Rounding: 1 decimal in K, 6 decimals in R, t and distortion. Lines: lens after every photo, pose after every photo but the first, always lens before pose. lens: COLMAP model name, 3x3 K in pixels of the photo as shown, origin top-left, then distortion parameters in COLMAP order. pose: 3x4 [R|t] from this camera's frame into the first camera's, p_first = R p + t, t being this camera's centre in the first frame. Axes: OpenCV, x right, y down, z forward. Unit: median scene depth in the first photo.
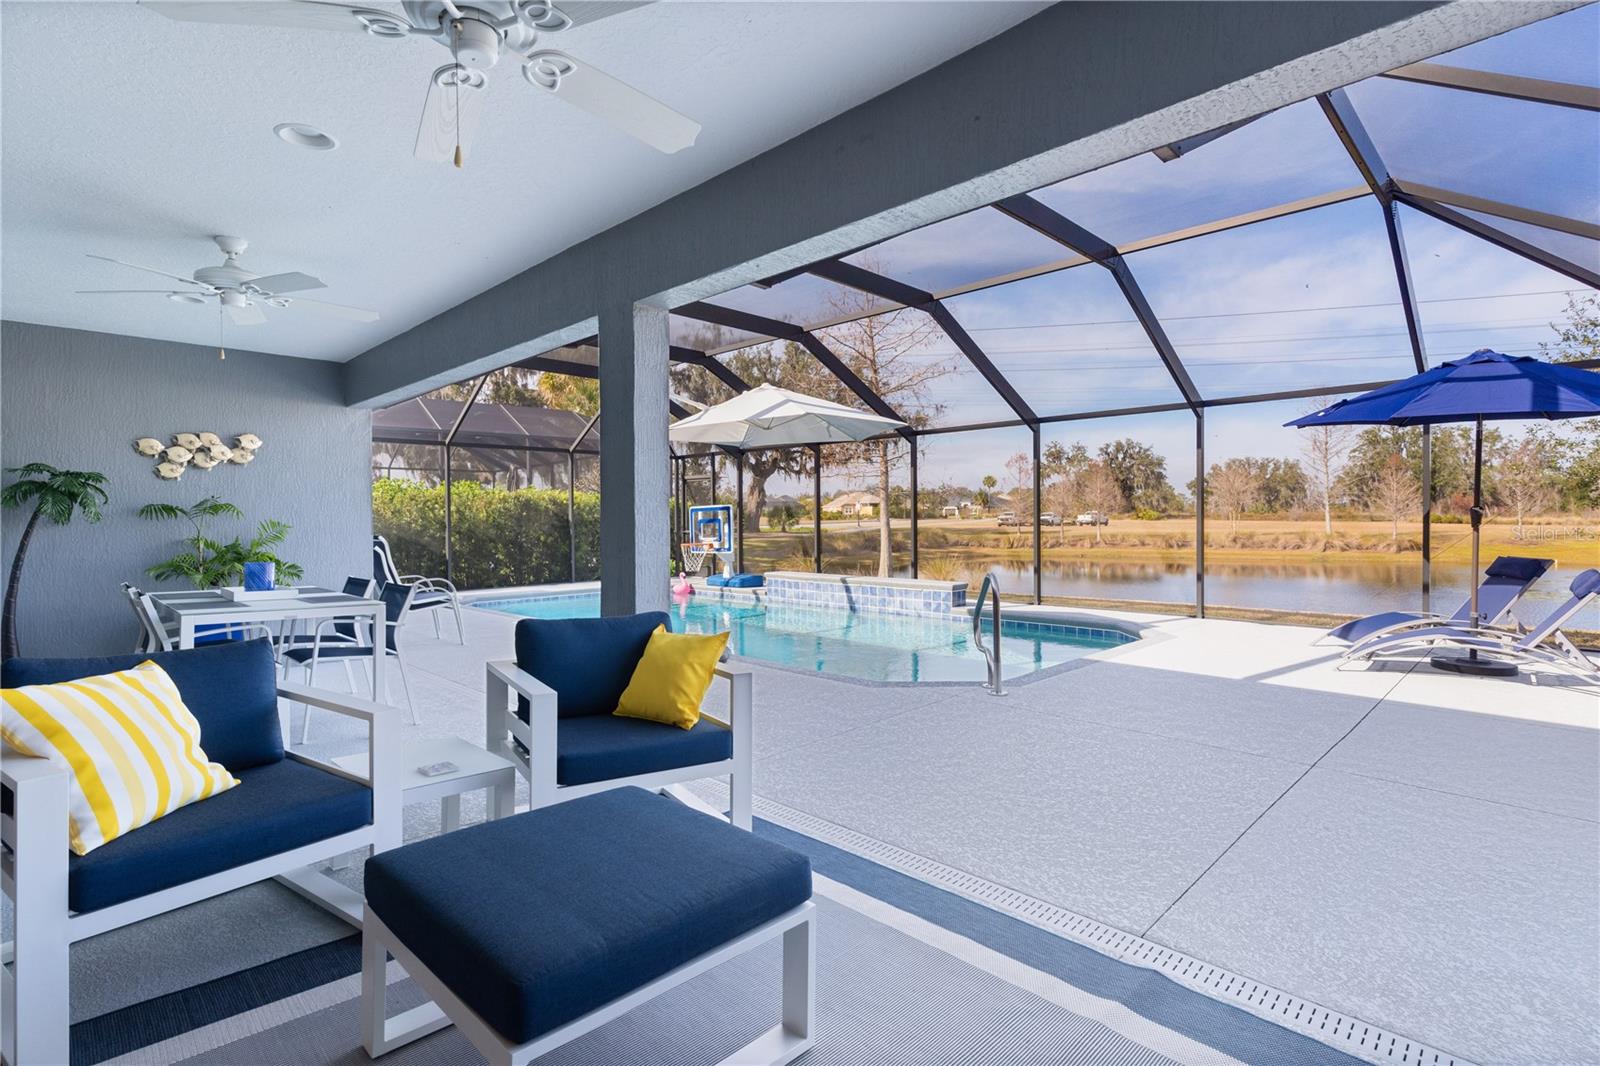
lens RADIAL K [[767.3, 0, 790.4], [0, 767.3, 534.2], [0, 0, 1]] dist [0.003703, -0.000780]
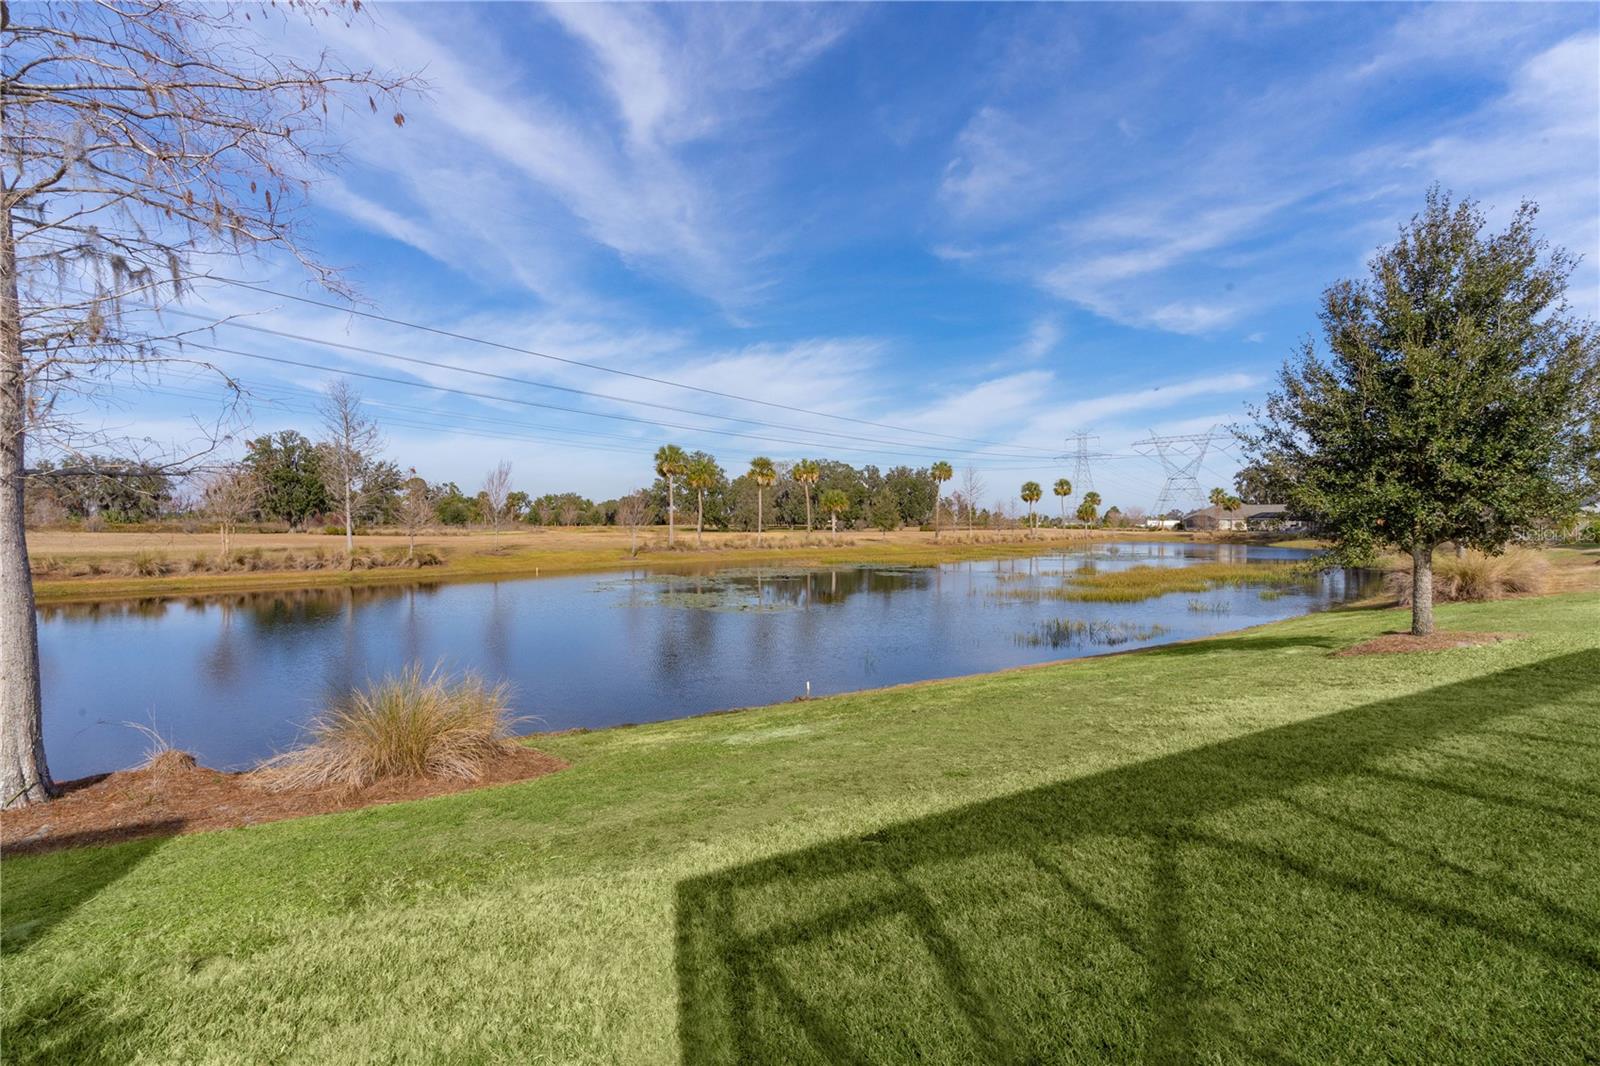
lens RADIAL K [[767.3, 0, 795.9], [0, 767.3, 524.2], [0, 0, 1]] dist [0.003703, -0.000780]
pose [[0.249547, 0.007669, 0.968332, -0.122760], [0.018364, 0.999751, -0.012650, -0.037529], [-0.968188, 0.020939, 0.249344, 1.146615]]
